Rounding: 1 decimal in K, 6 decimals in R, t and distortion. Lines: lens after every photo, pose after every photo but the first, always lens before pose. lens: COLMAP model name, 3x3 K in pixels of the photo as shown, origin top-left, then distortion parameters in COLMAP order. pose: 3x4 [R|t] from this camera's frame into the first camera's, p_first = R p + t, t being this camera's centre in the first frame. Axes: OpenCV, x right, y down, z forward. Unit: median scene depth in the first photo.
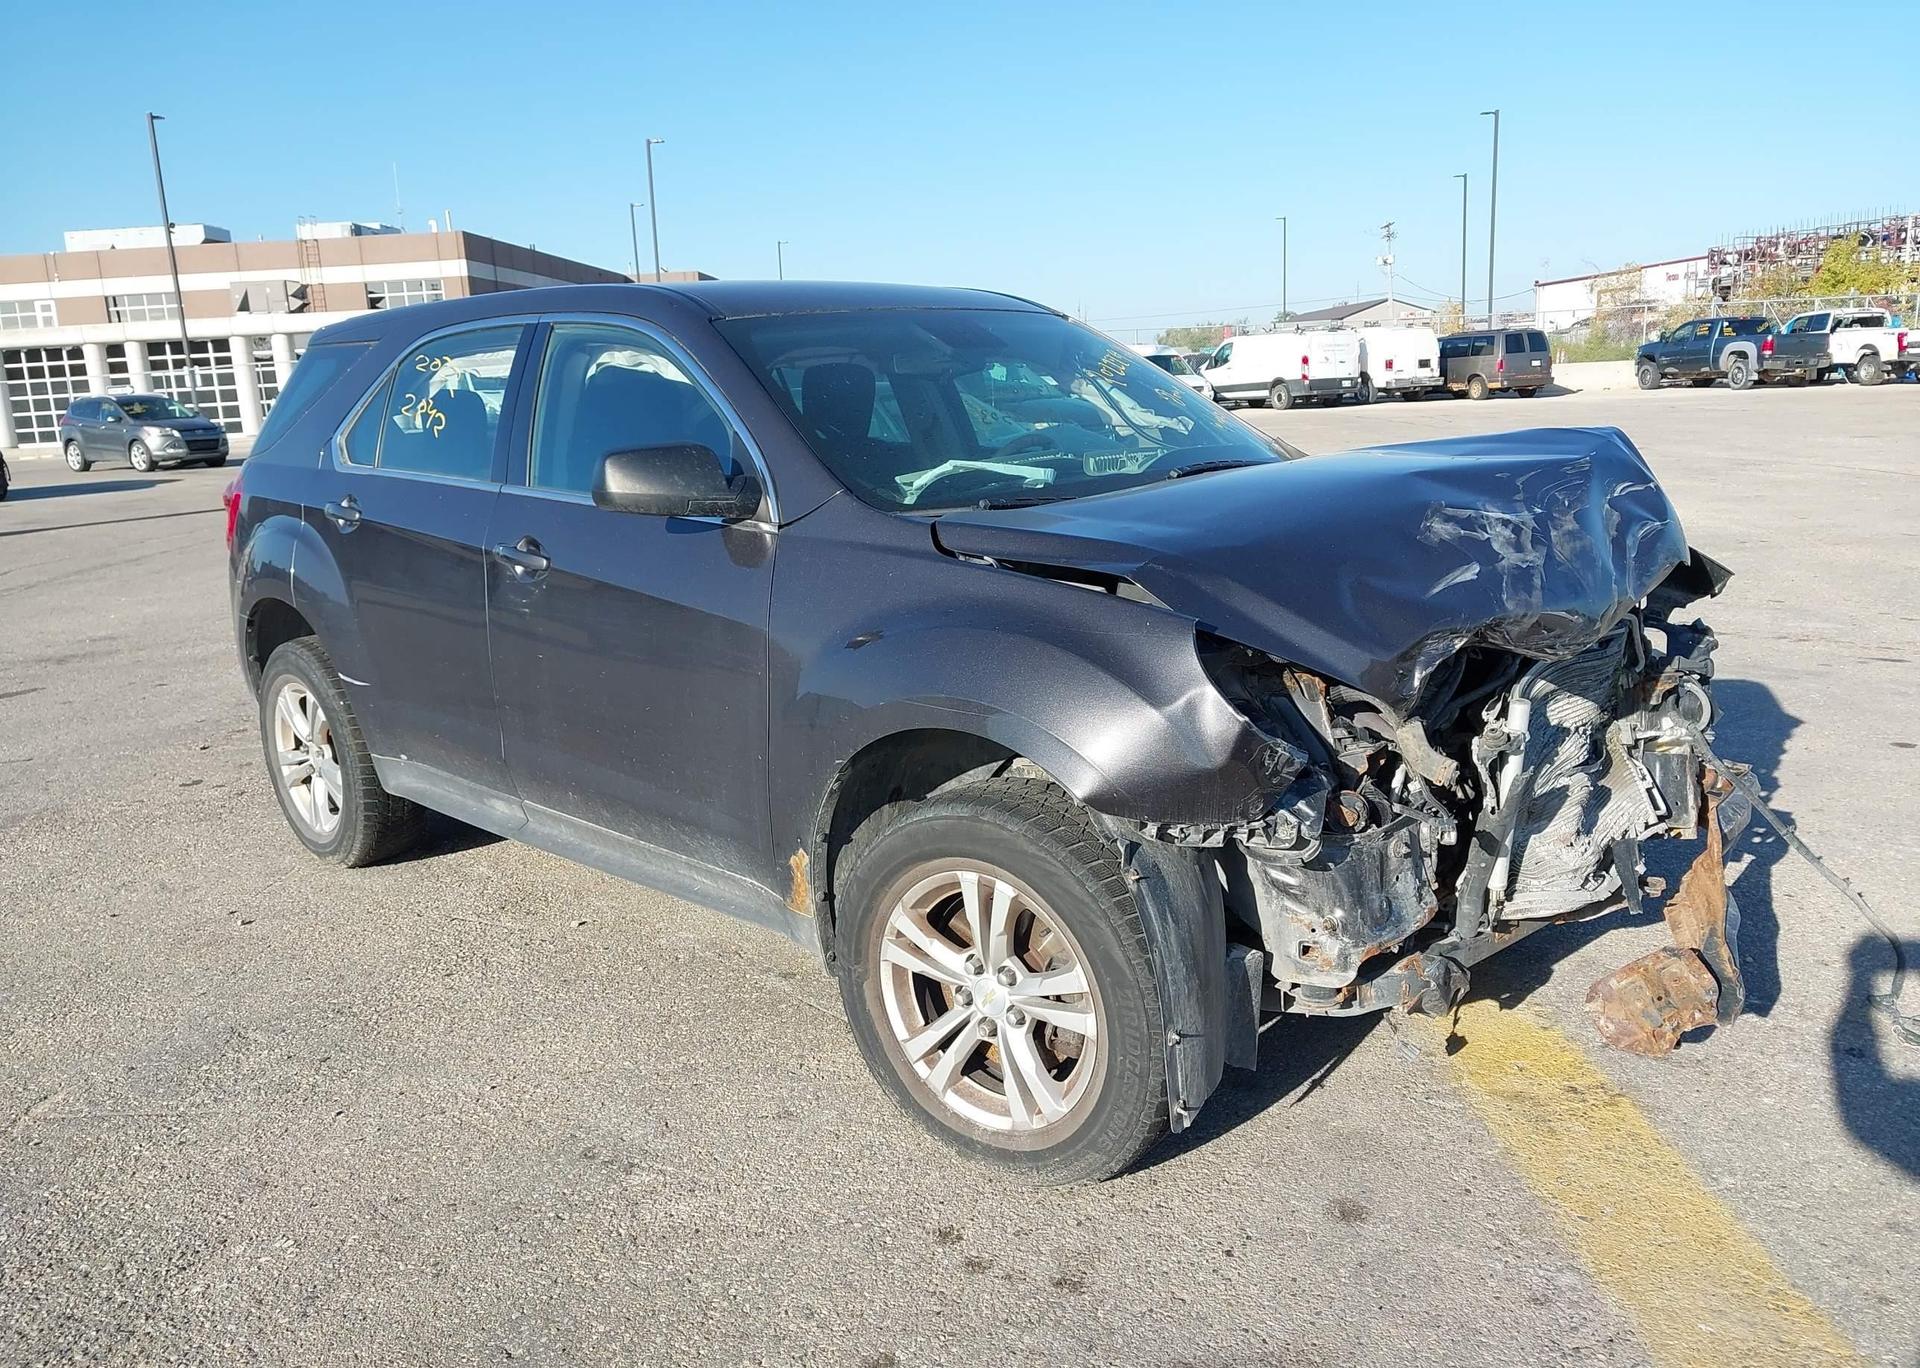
lens RADIAL K [[1553.5, 0, 960.0], [0, 1553.5, 684.0], [0, 0, 1]] dist [-0.010216, -0.007609]
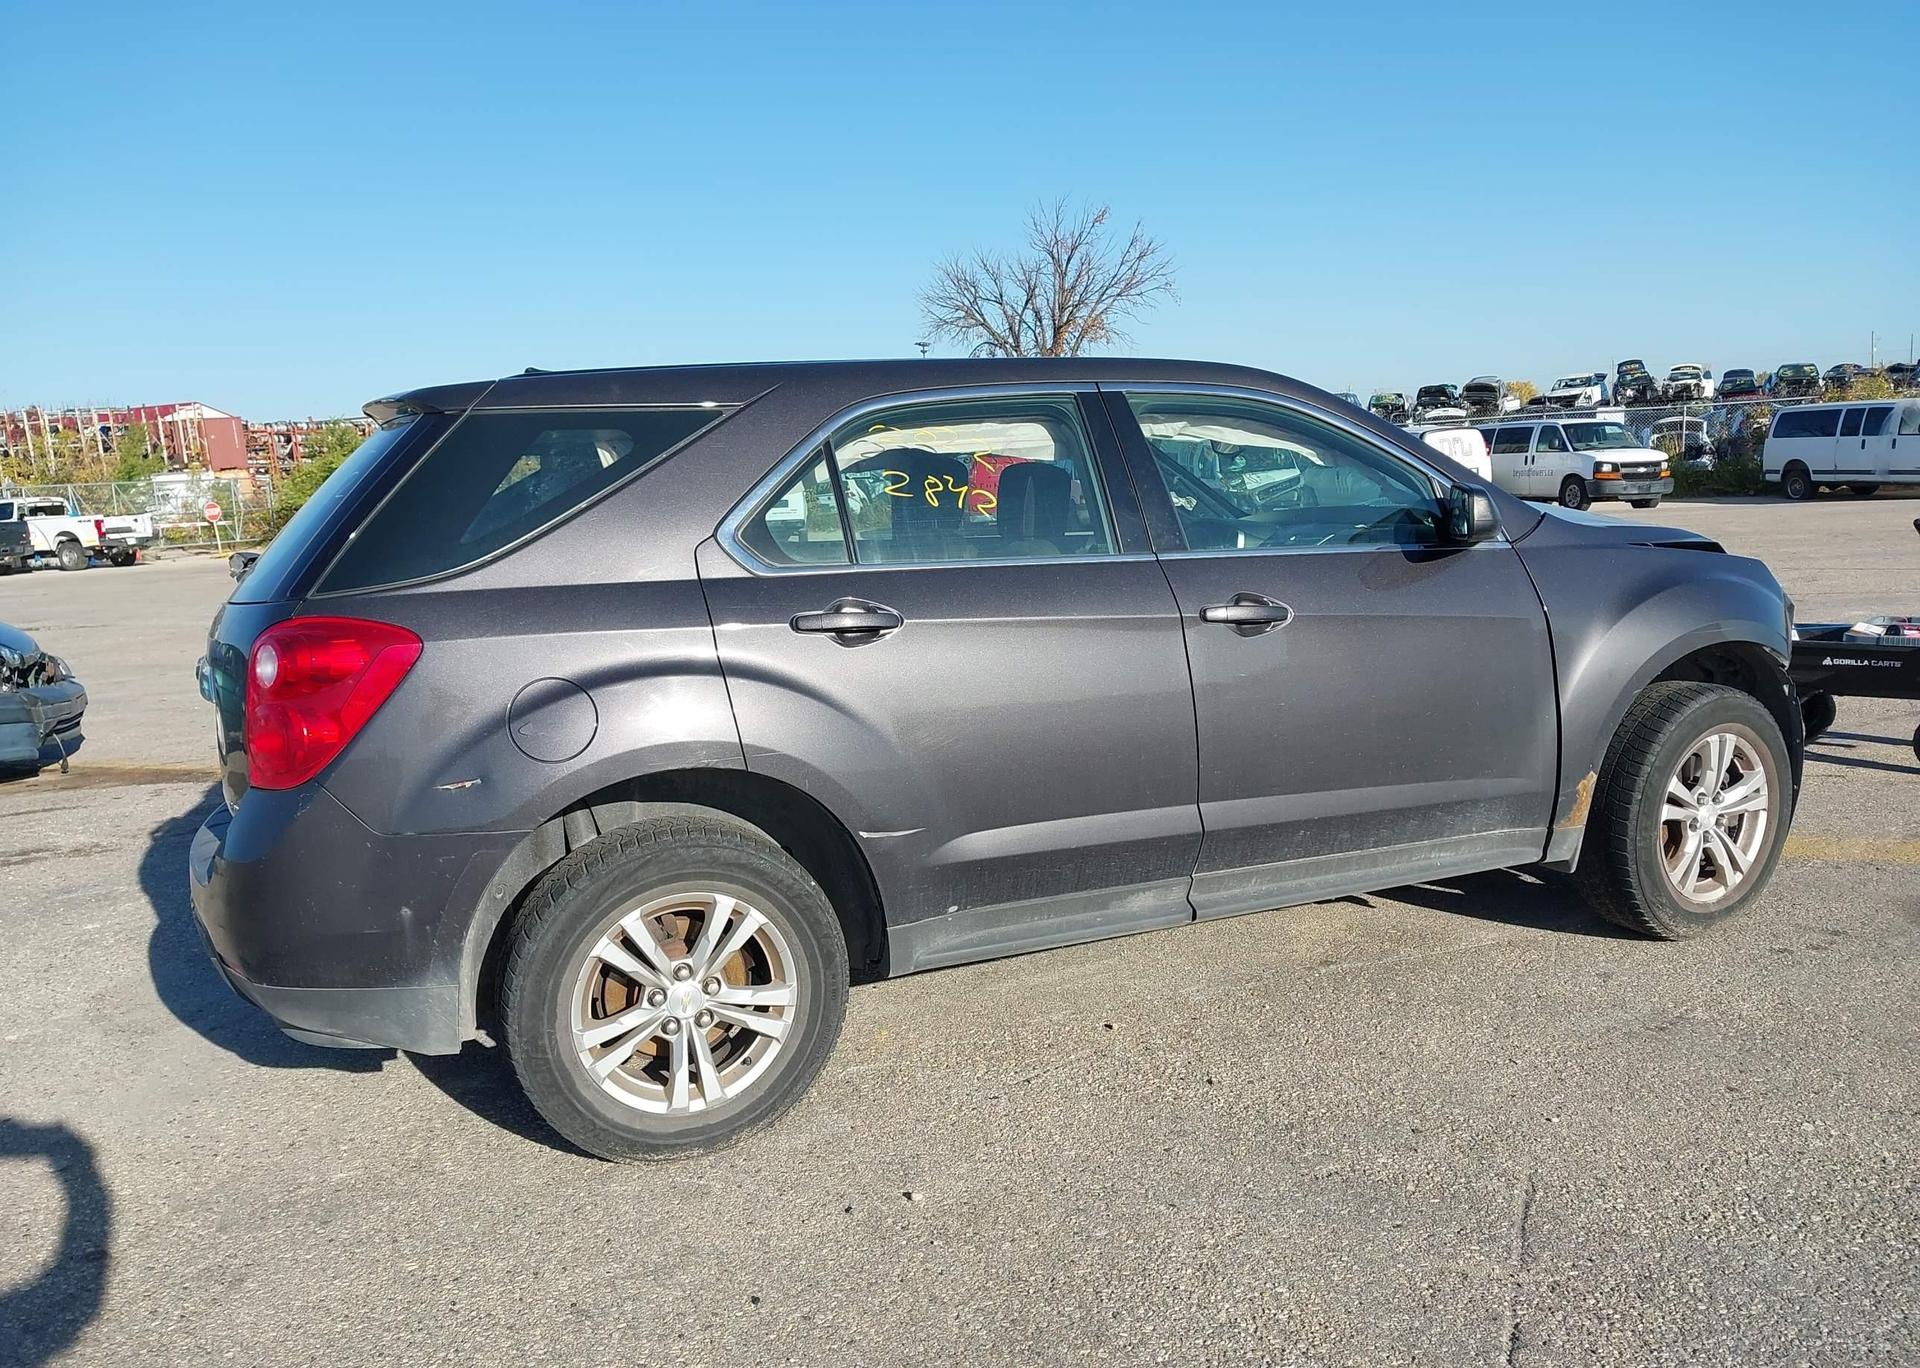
lens RADIAL K [[1525.8, 0, 947.1], [0, 1525.8, 684.5], [0, 0, 1]] dist [0.067041, -0.107314]
pose [[0.376016, -0.105257, 0.920615, -0.149173], [0.221675, 0.974896, 0.020922, -0.011777], [-0.899707, 0.196210, 0.389909, 0.091349]]
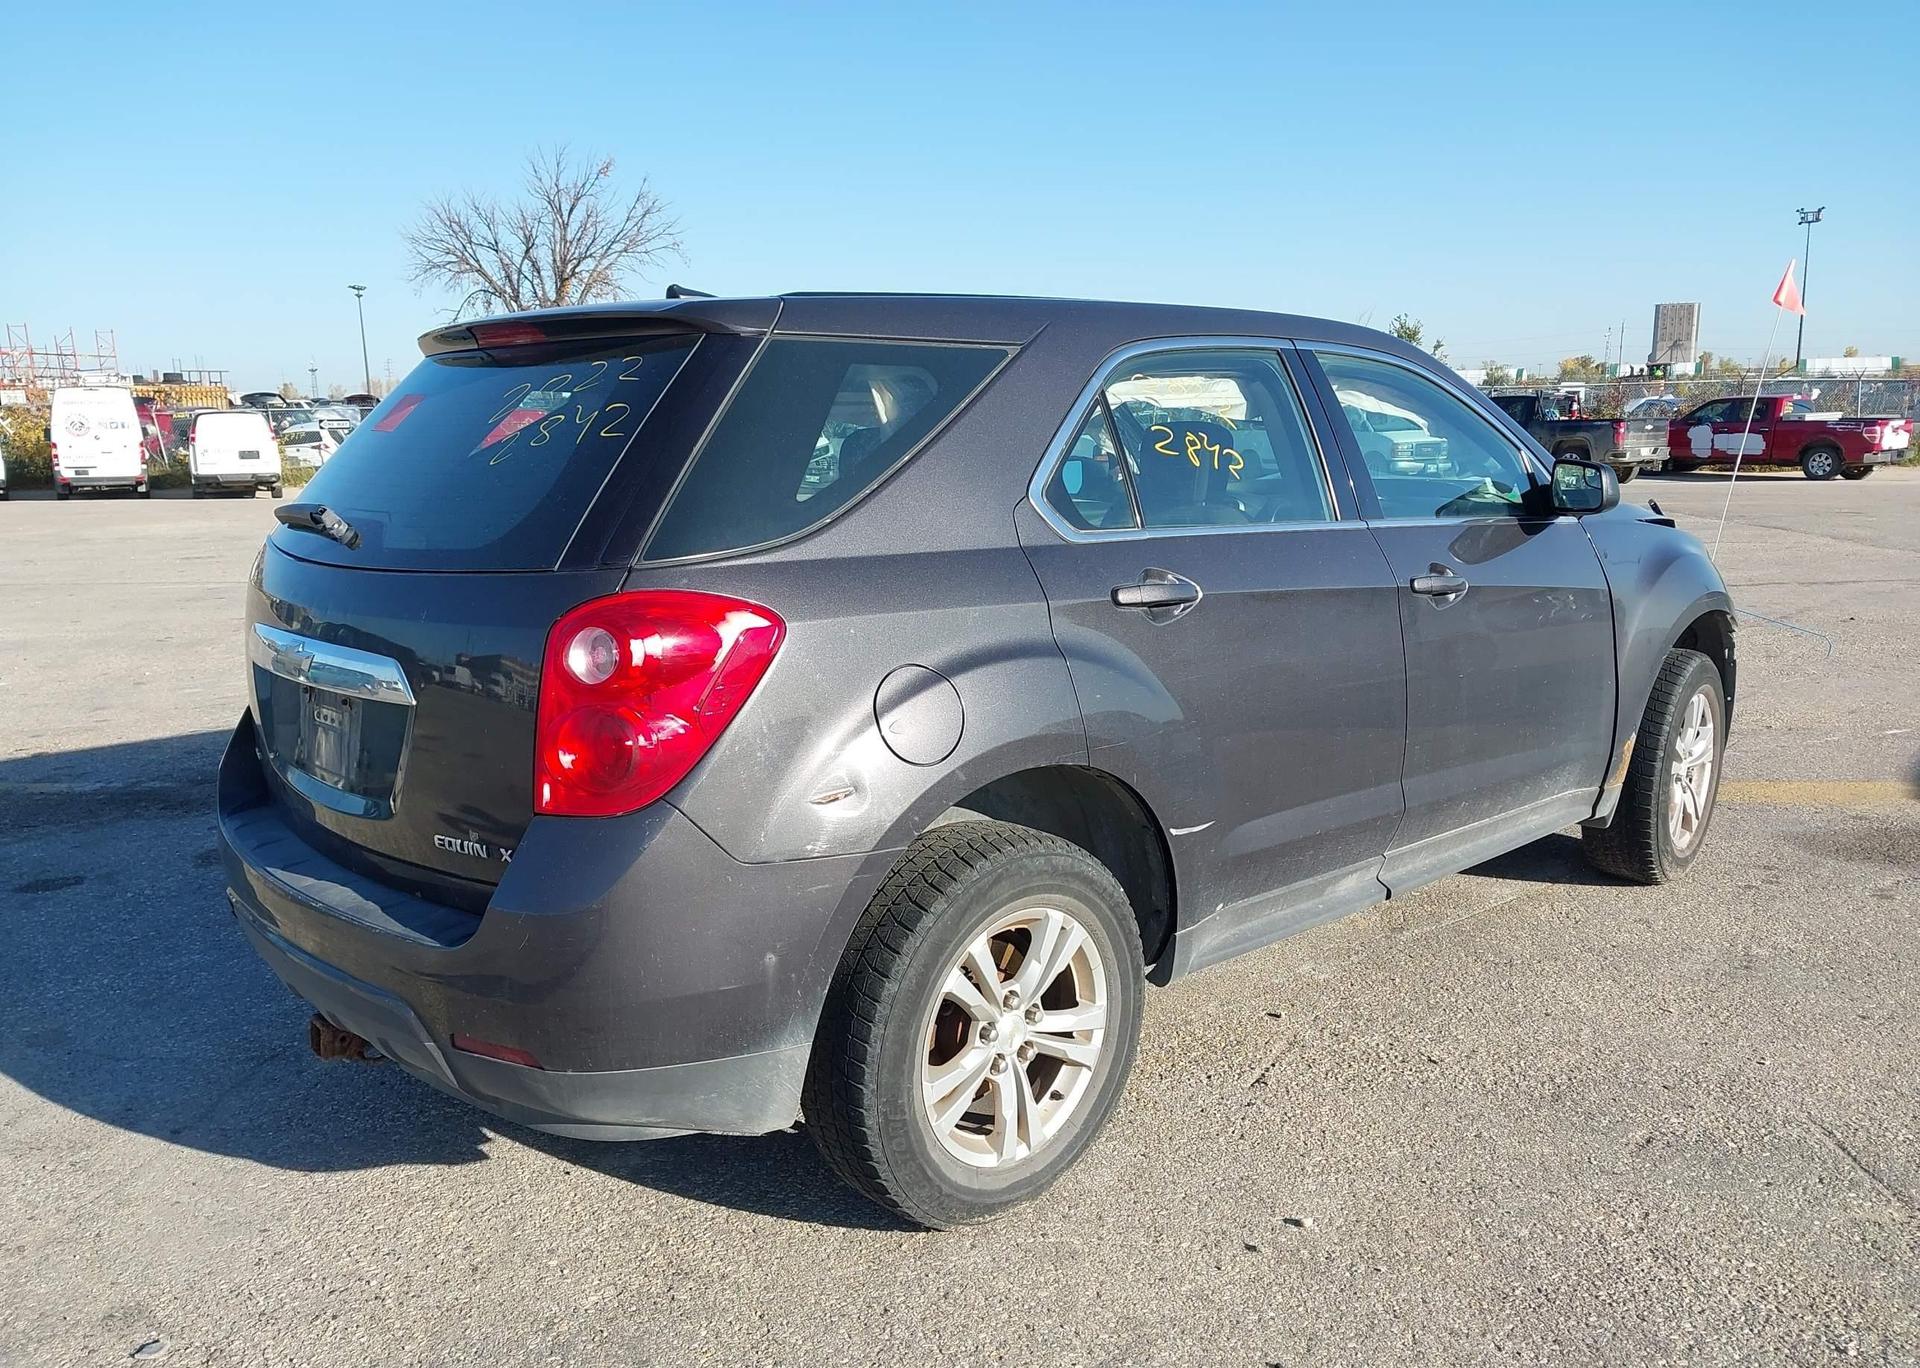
lens RADIAL K [[1544.4, 0, 944.1], [0, 1544.4, 677.0], [0, 0, 1]] dist [-0.005002, 0.001294]
pose [[0.028661, -0.123500, 0.991931, -0.149369], [0.214709, 0.969936, 0.114558, -0.023858], [-0.976258, 0.209693, 0.054316, 0.145783]]
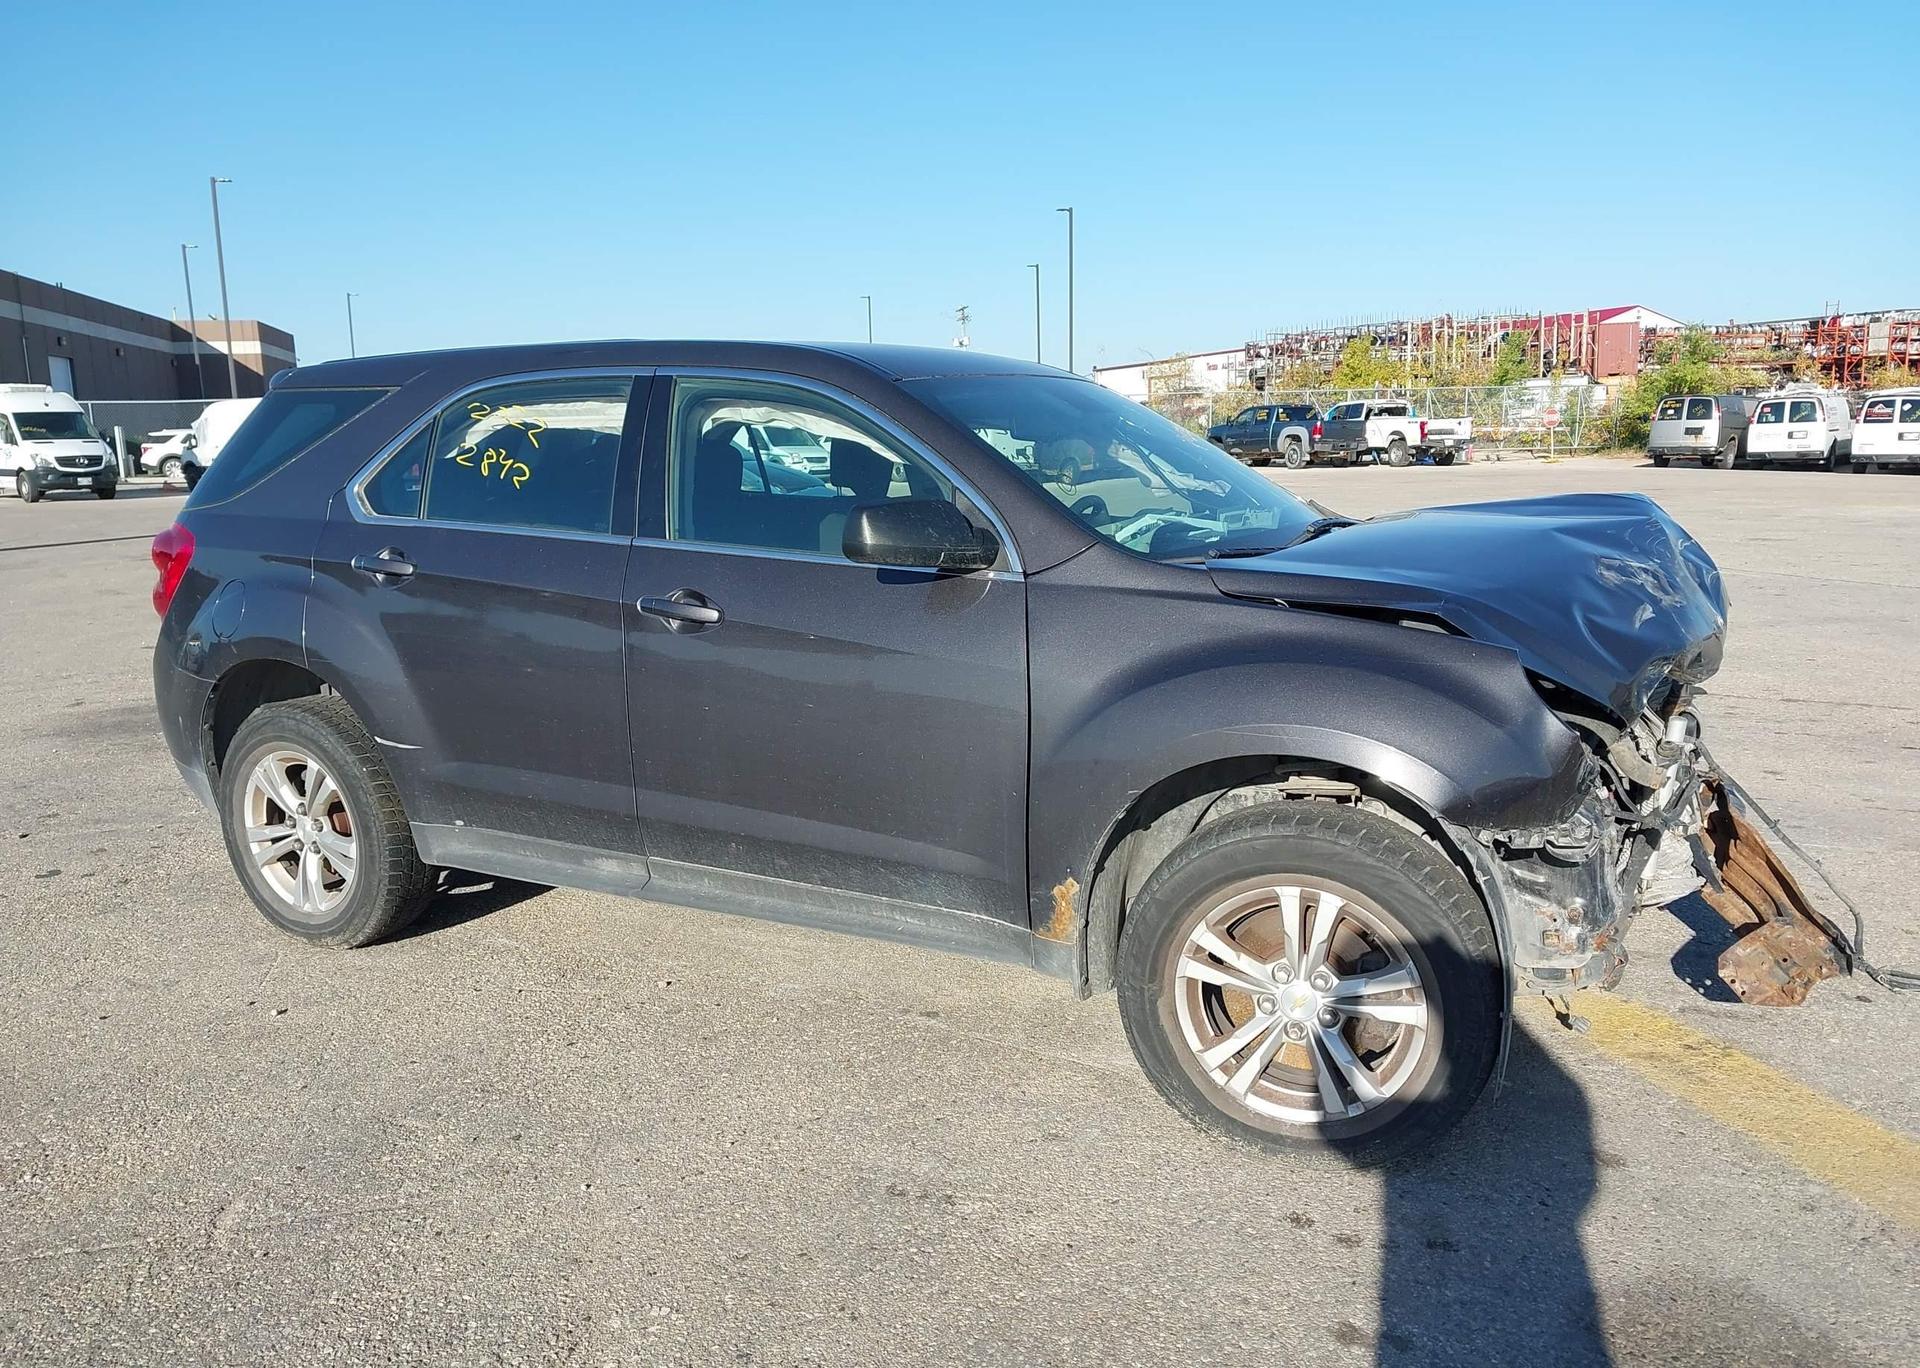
lens RADIAL K [[1544.4, 0, 944.1], [0, 1544.4, 677.0], [0, 0, 1]] dist [-0.005002, 0.001294]
pose [[0.962850, -0.018555, 0.269397, -0.045601], [0.031484, 0.998546, -0.043748, 0.001179], [-0.268194, 0.050604, 0.962035, 0.000727]]
